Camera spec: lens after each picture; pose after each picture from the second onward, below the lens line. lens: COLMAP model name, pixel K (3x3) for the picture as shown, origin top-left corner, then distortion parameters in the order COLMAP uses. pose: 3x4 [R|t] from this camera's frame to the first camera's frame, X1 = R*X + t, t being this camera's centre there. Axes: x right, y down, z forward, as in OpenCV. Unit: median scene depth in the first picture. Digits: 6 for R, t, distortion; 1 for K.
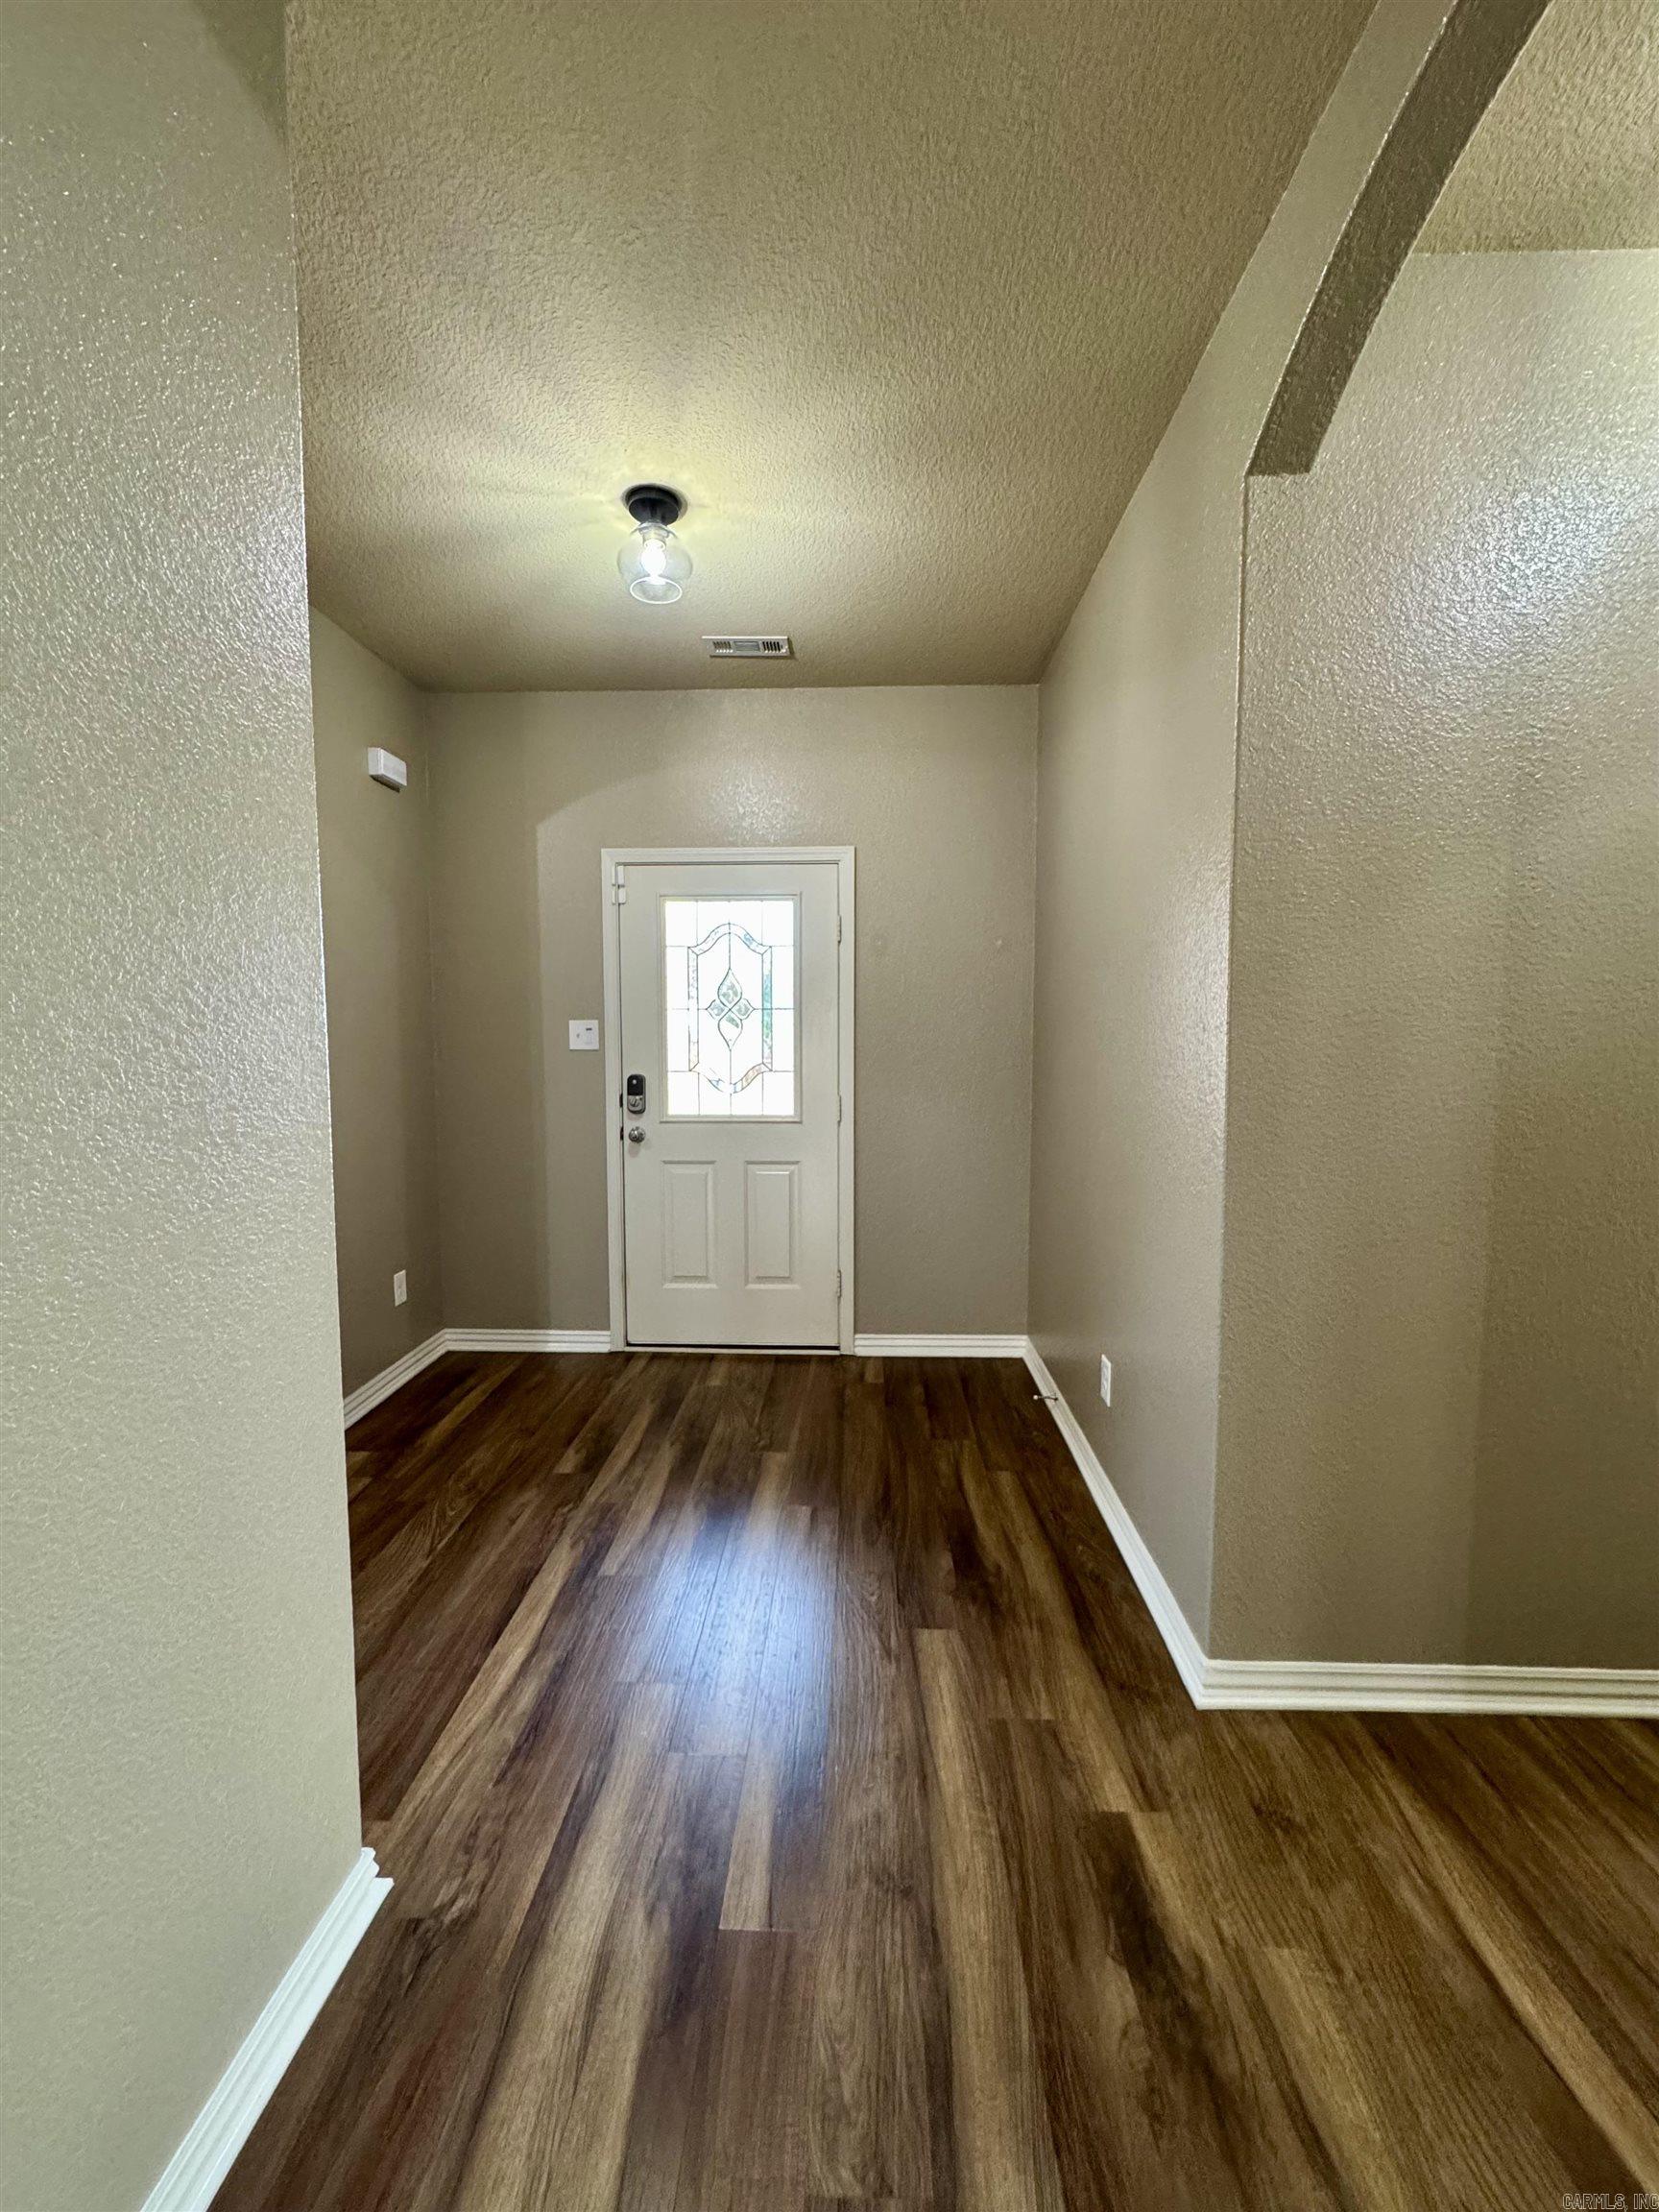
lens RADIAL K [[879.4, 0, 832.4], [0, 879.4, 1104.8], [0, 0, 1]] dist [-0.003375, 0.000544]
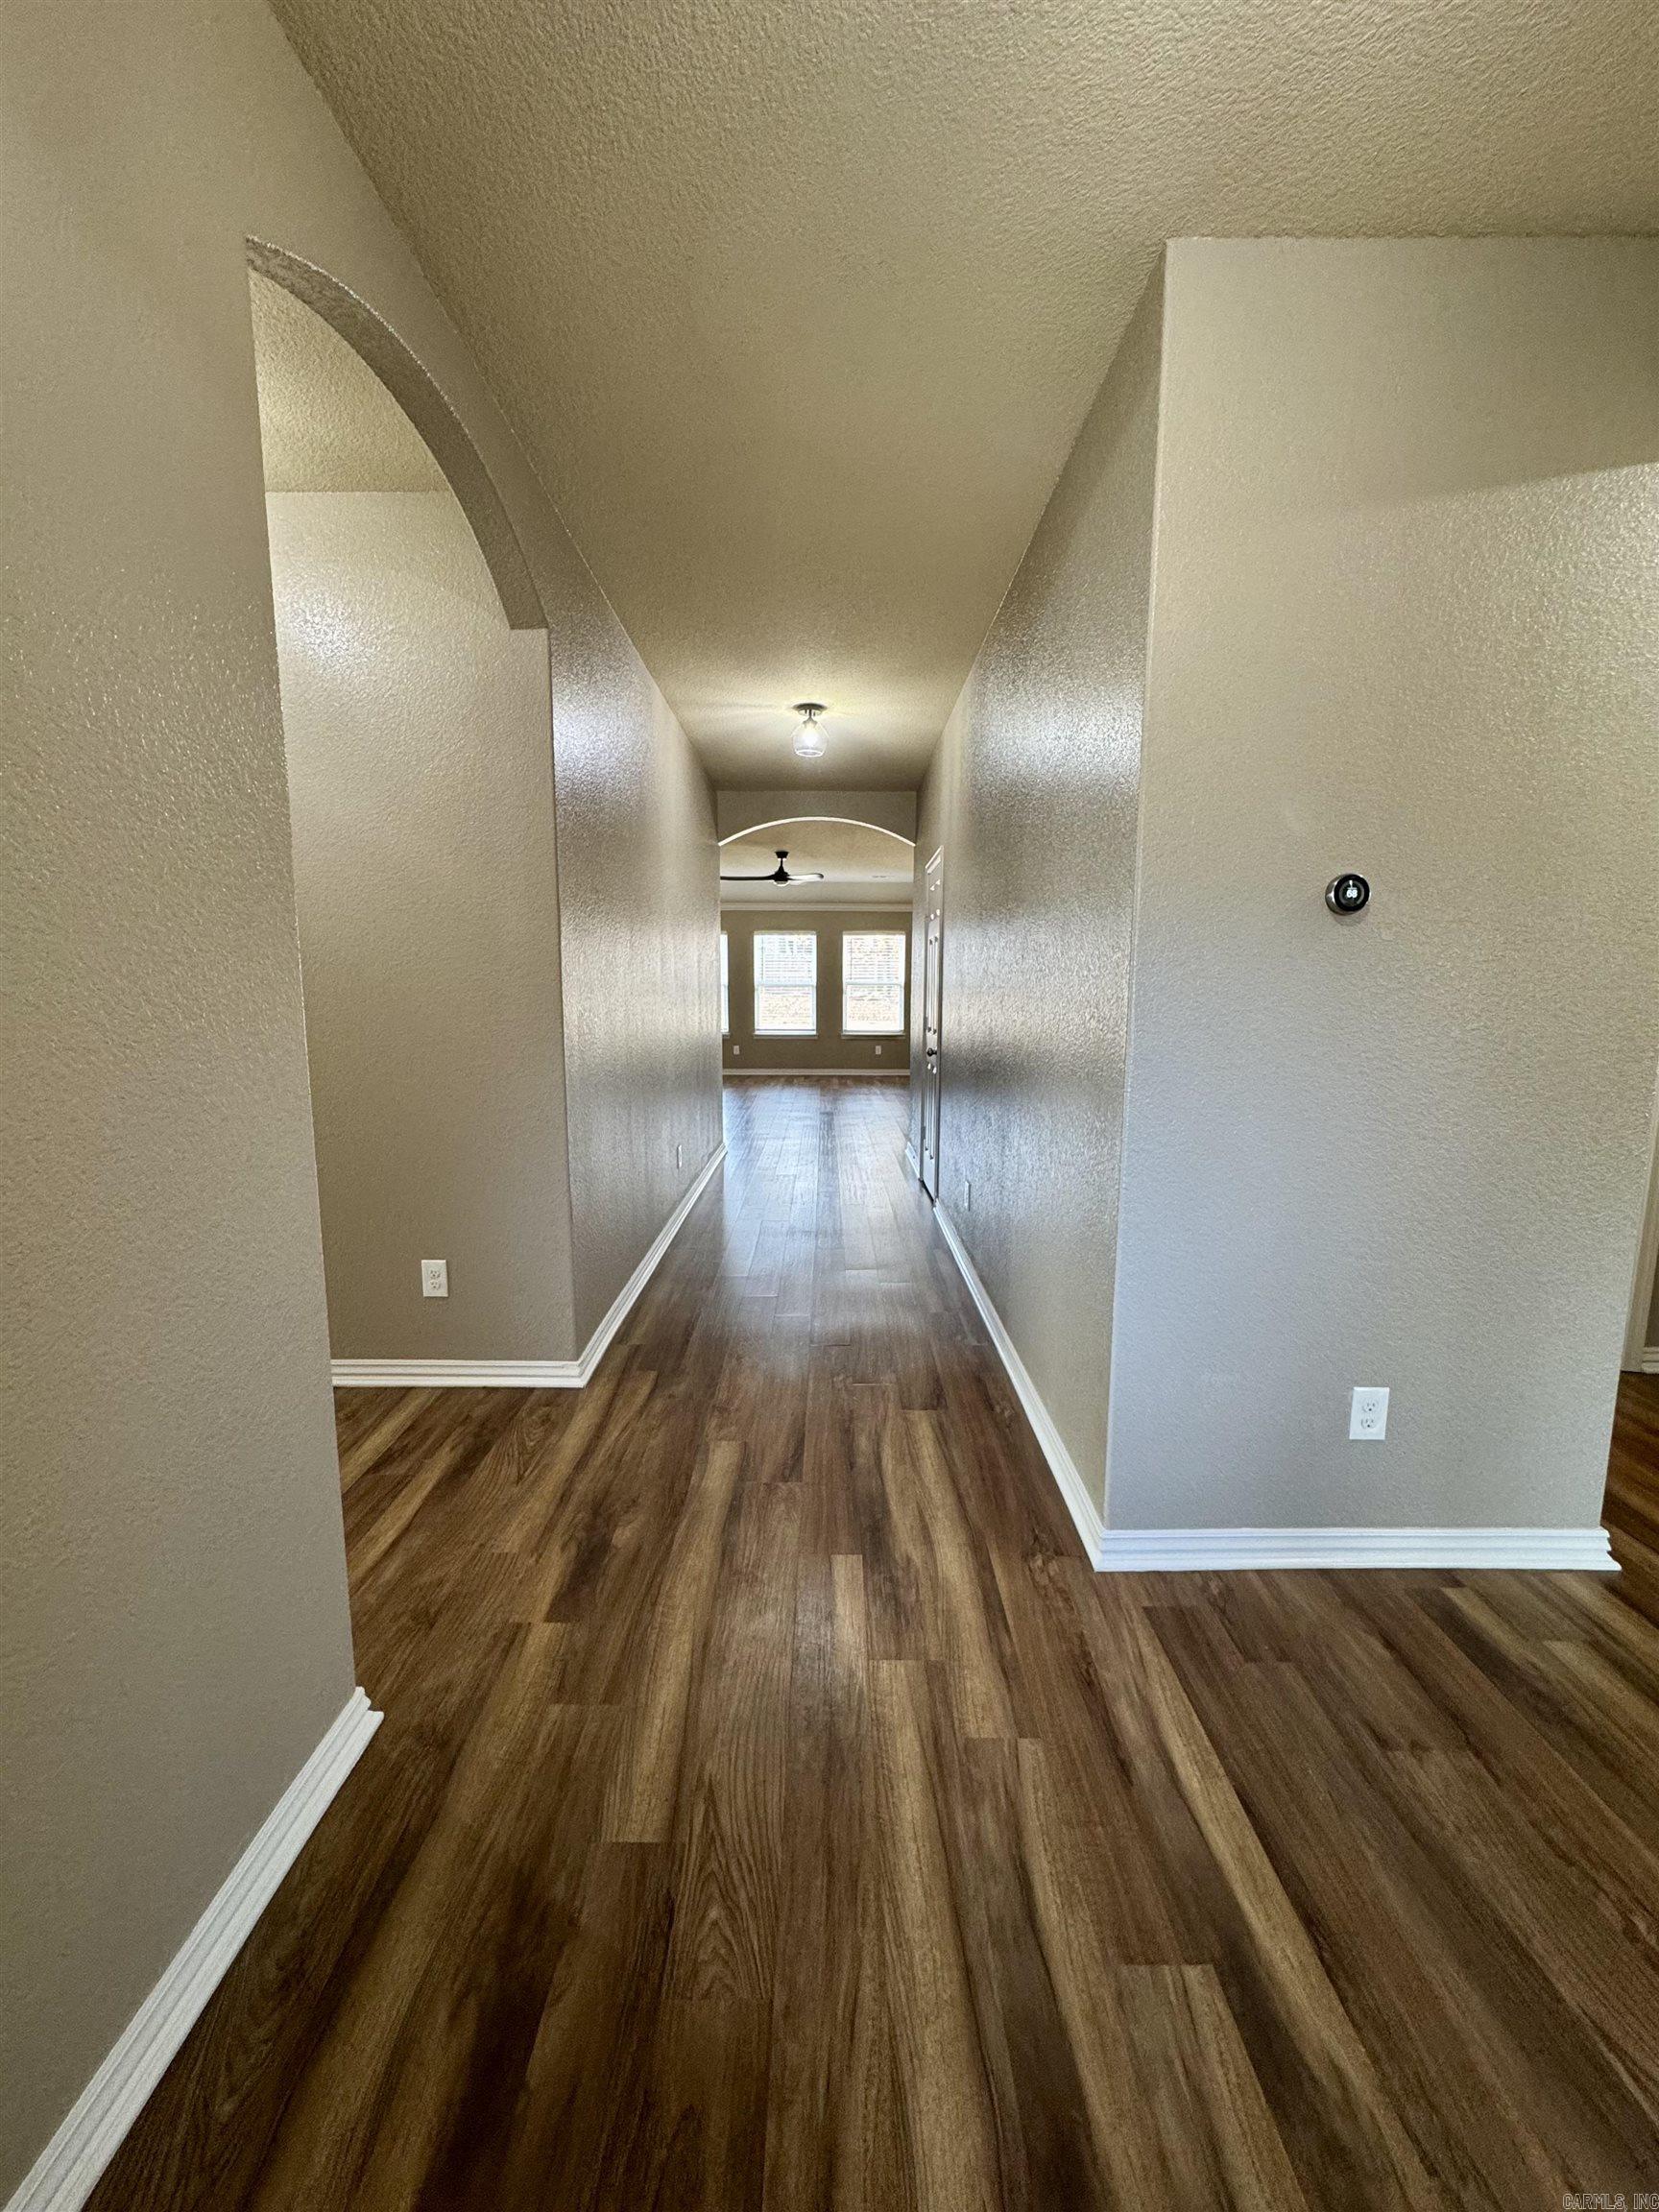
lens RADIAL K [[879.4, 0, 828.1], [0, 879.4, 1108.2], [0, 0, 1]] dist [-0.003375, 0.000544]
pose [[-0.999463, 0.002113, -0.032701, -0.017317], [-0.004950, 0.976731, 0.214409, -0.137511], [0.032393, 0.214456, -0.976196, 1.946198]]
